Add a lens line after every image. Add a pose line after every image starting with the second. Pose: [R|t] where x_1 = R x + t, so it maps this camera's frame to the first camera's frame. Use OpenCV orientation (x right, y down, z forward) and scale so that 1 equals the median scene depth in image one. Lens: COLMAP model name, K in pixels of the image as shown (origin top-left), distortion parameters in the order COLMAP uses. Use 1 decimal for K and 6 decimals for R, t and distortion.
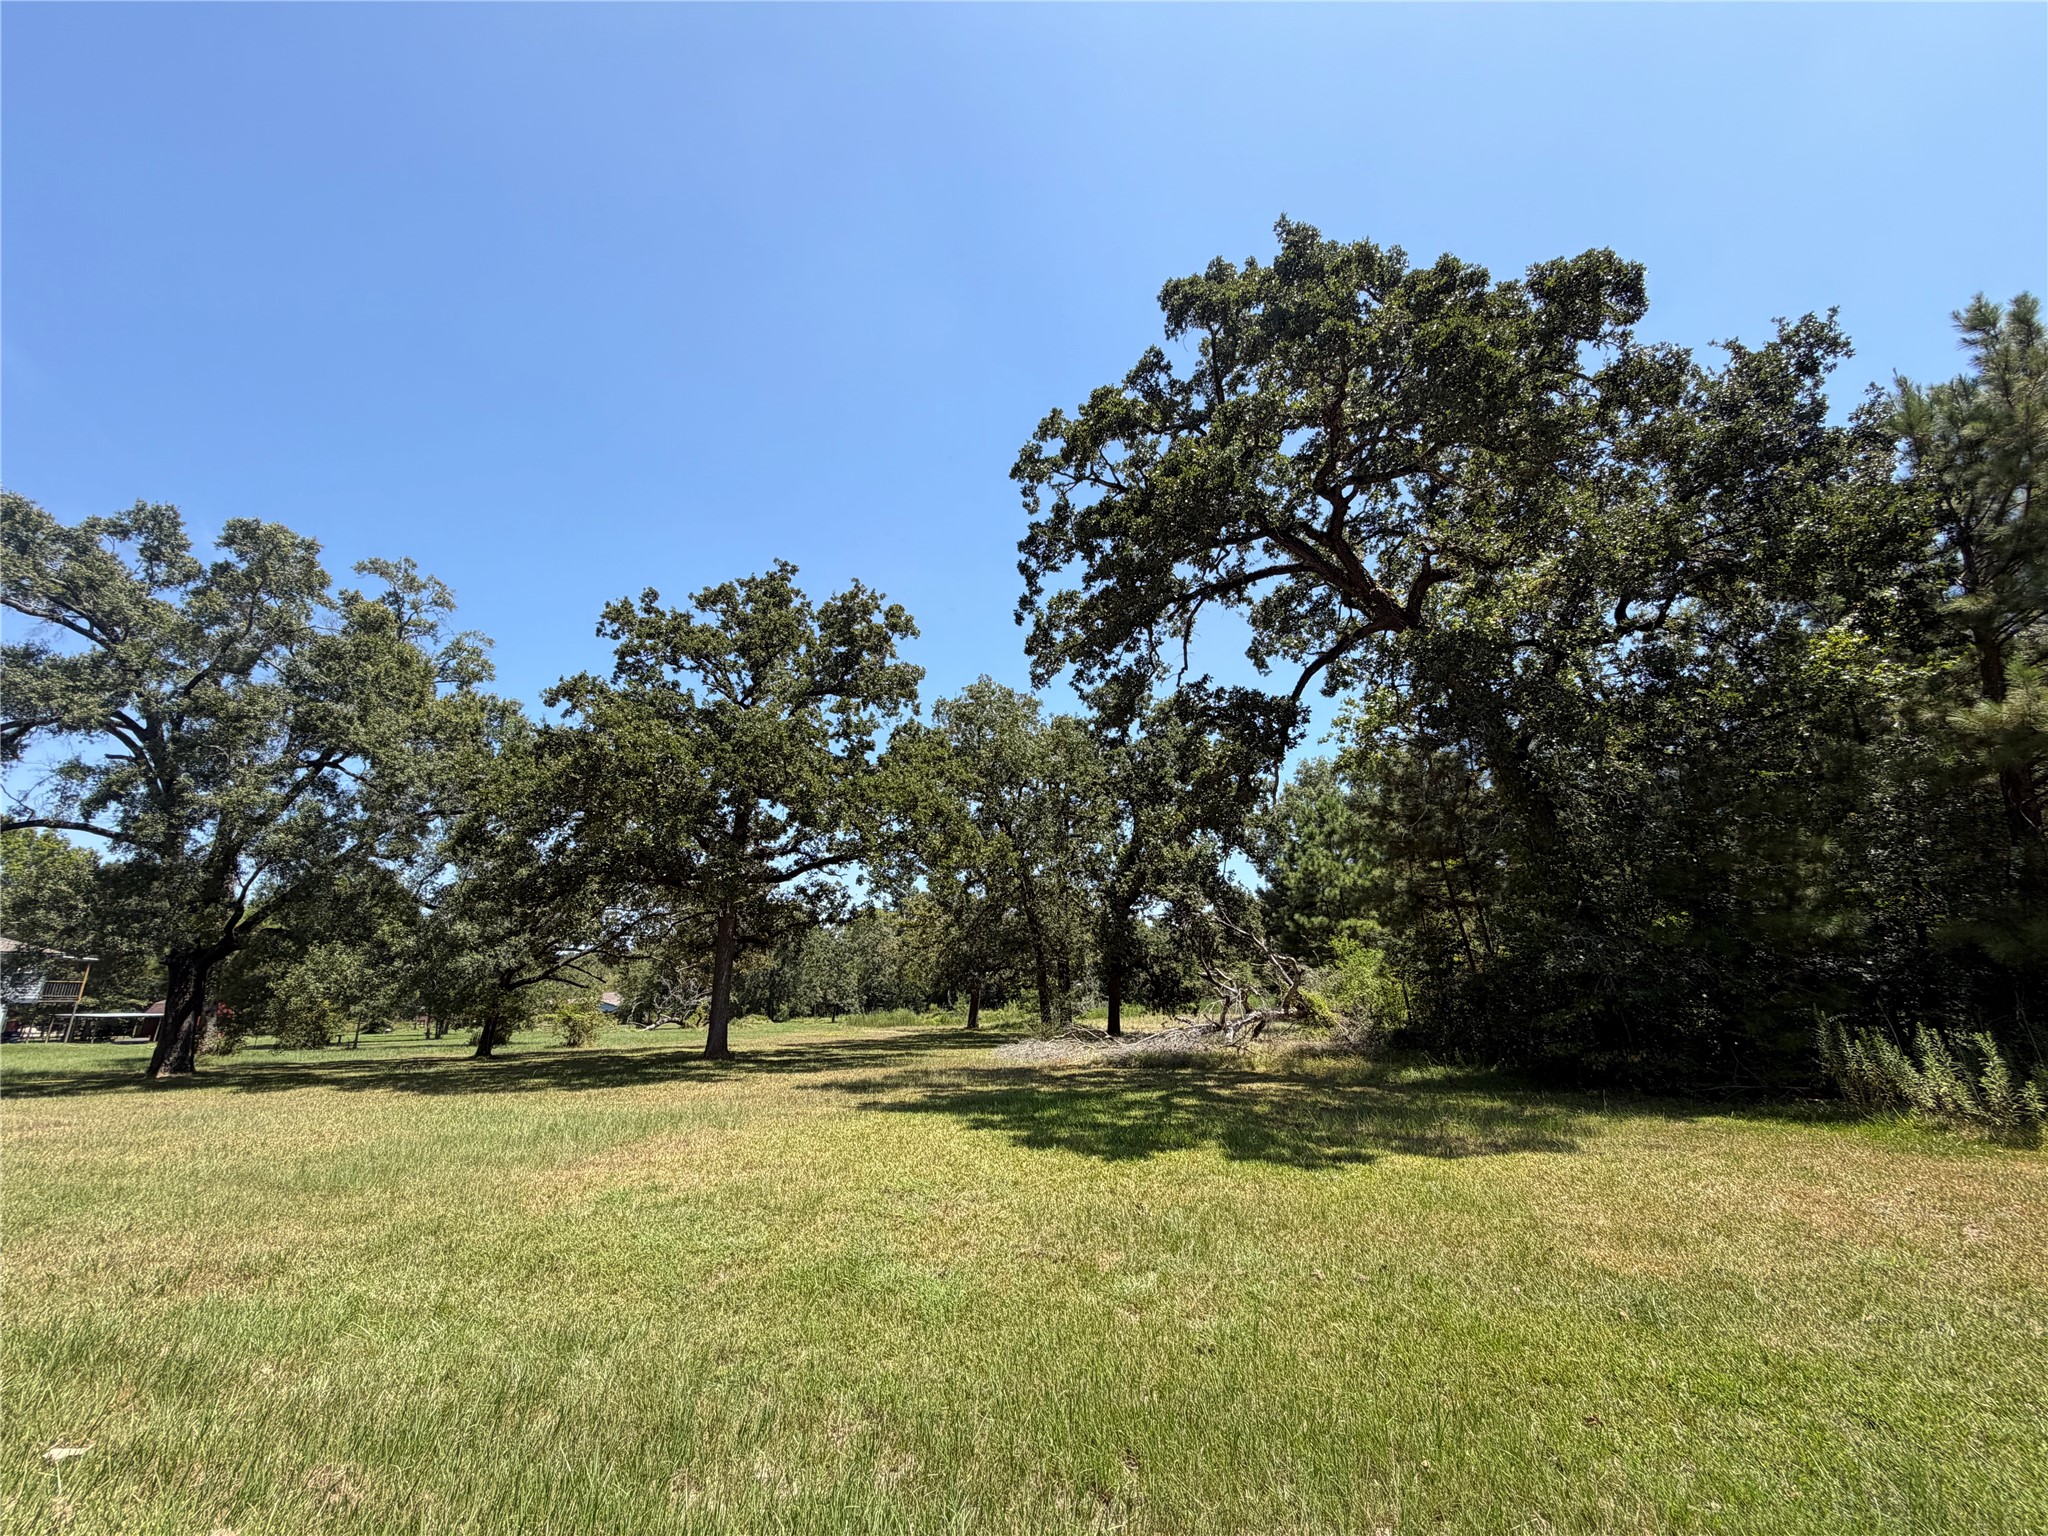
lens RADIAL K [[815.2, 0, 1025.6], [0, 815.2, 765.2], [0, 0, 1]] dist [-0.000394, 0.000334]
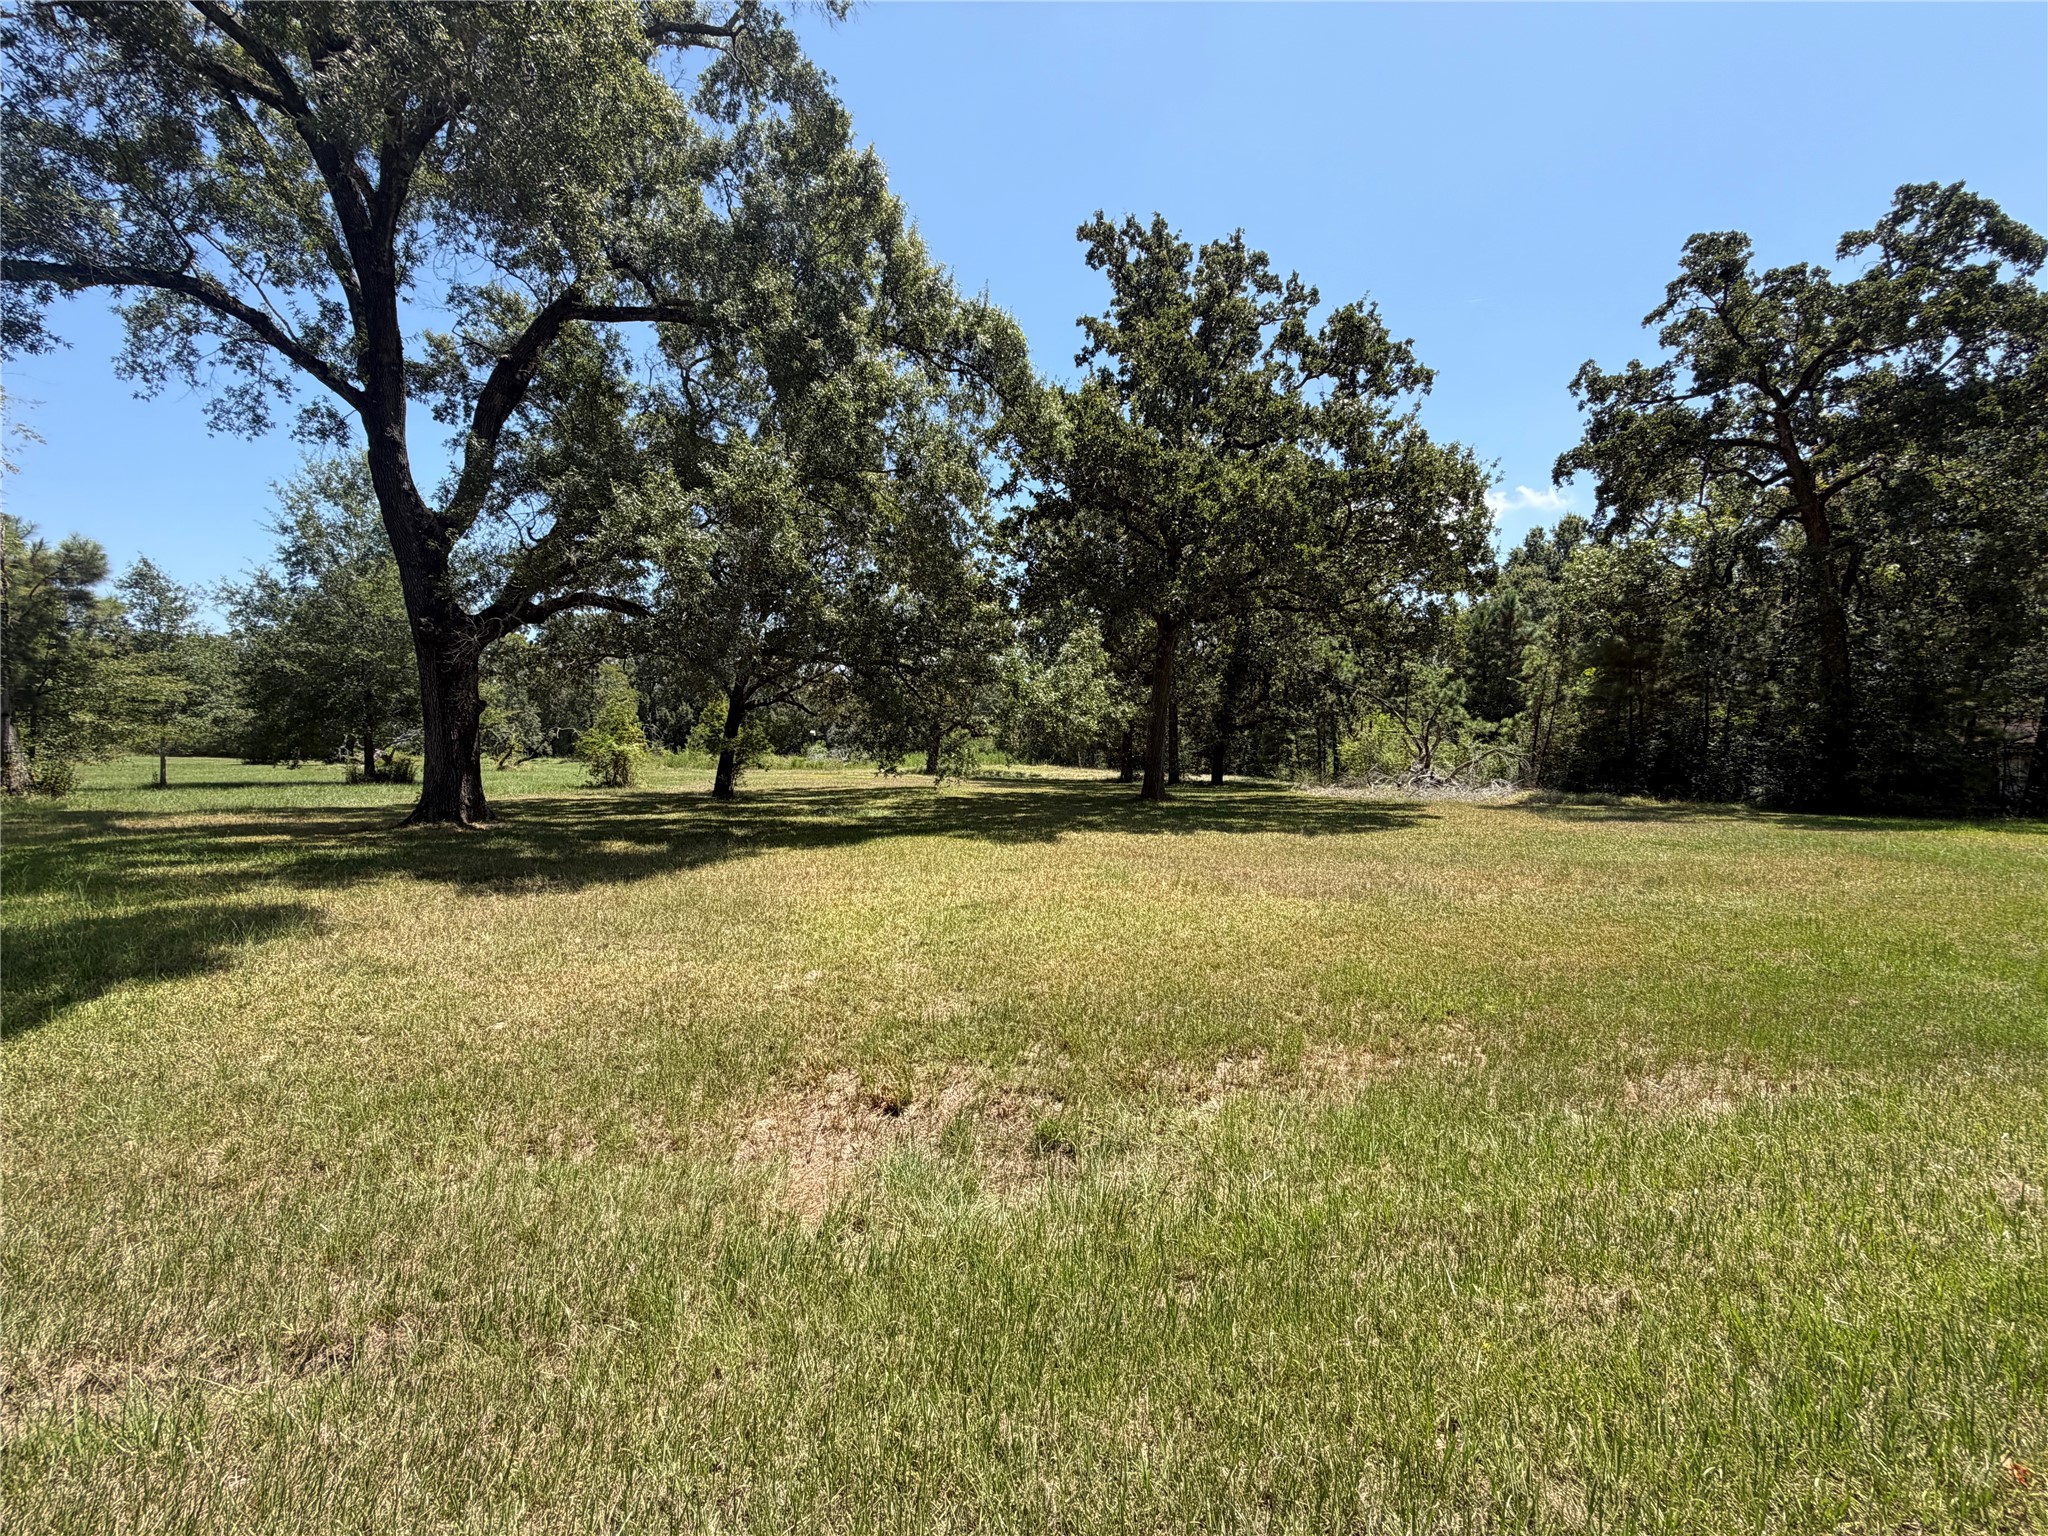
lens RADIAL K [[815.2, 0, 1024.3], [0, 815.2, 764.0], [0, 0, 1]] dist [-0.000394, 0.000334]
pose [[0.827944, 0.023325, 0.560325, -1.022412], [-0.186917, 0.953483, 0.236500, 0.119747], [-0.528744, -0.300543, 0.793790, 0.322797]]
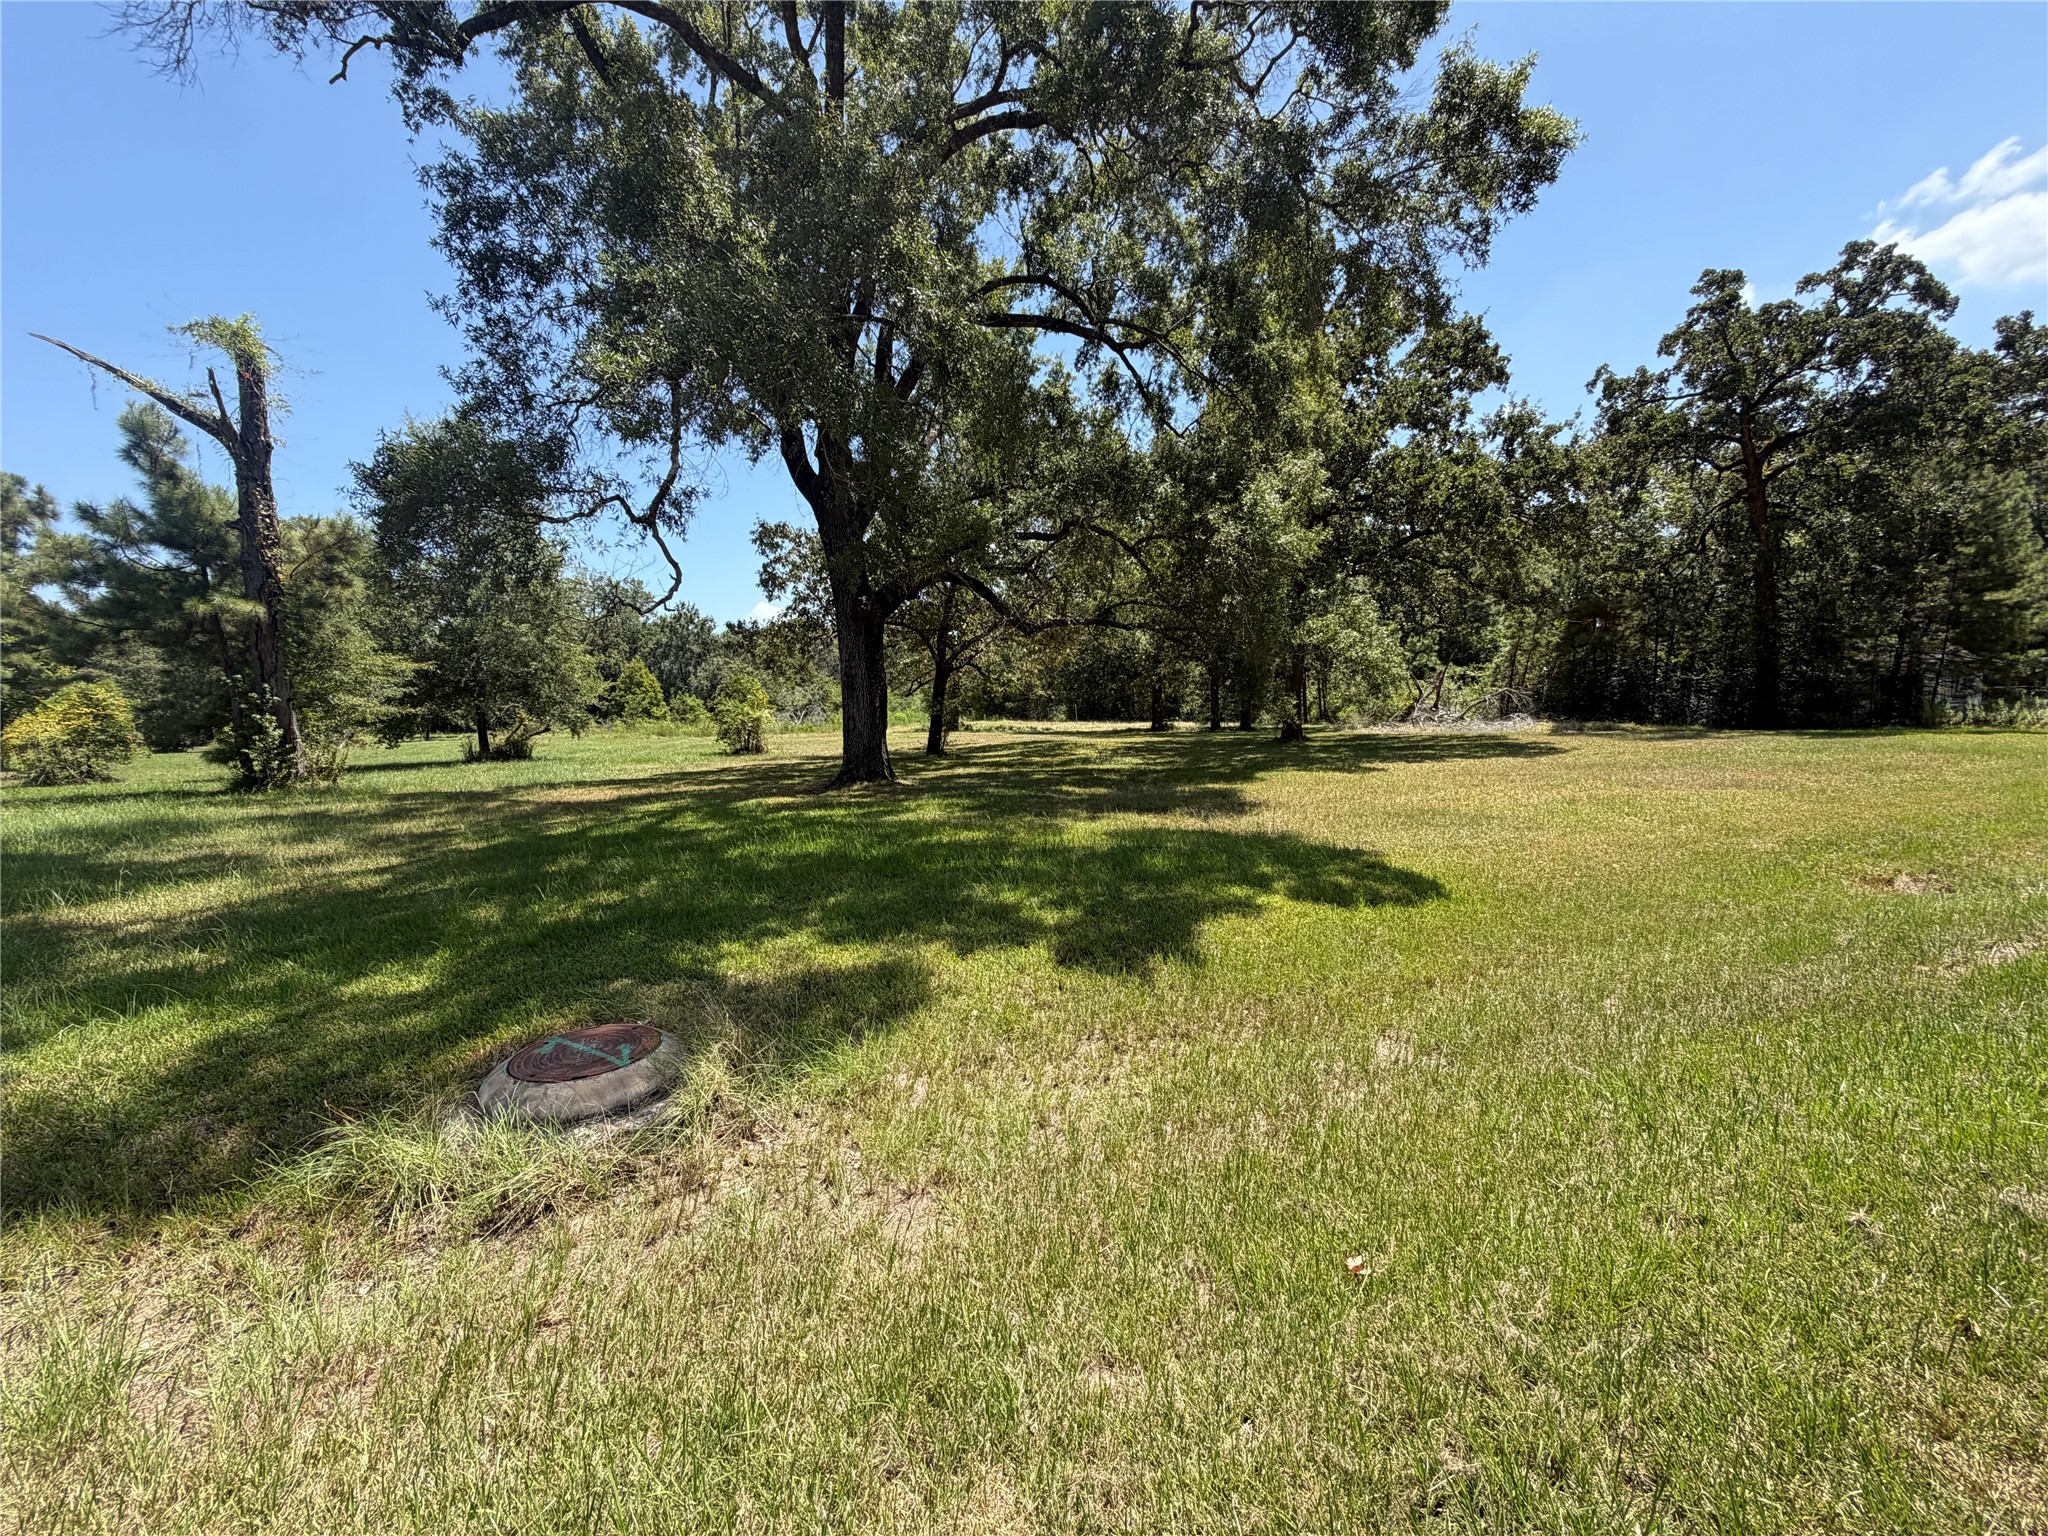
lens RADIAL K [[815.2, 0, 1025.2], [0, 815.2, 765.3], [0, 0, 1]] dist [-0.000394, 0.000334]
pose [[0.718690, -0.043806, 0.693950, -1.389214], [-0.188129, 0.948540, 0.254713, 0.174091], [-0.669397, -0.313612, 0.673465, 0.472118]]
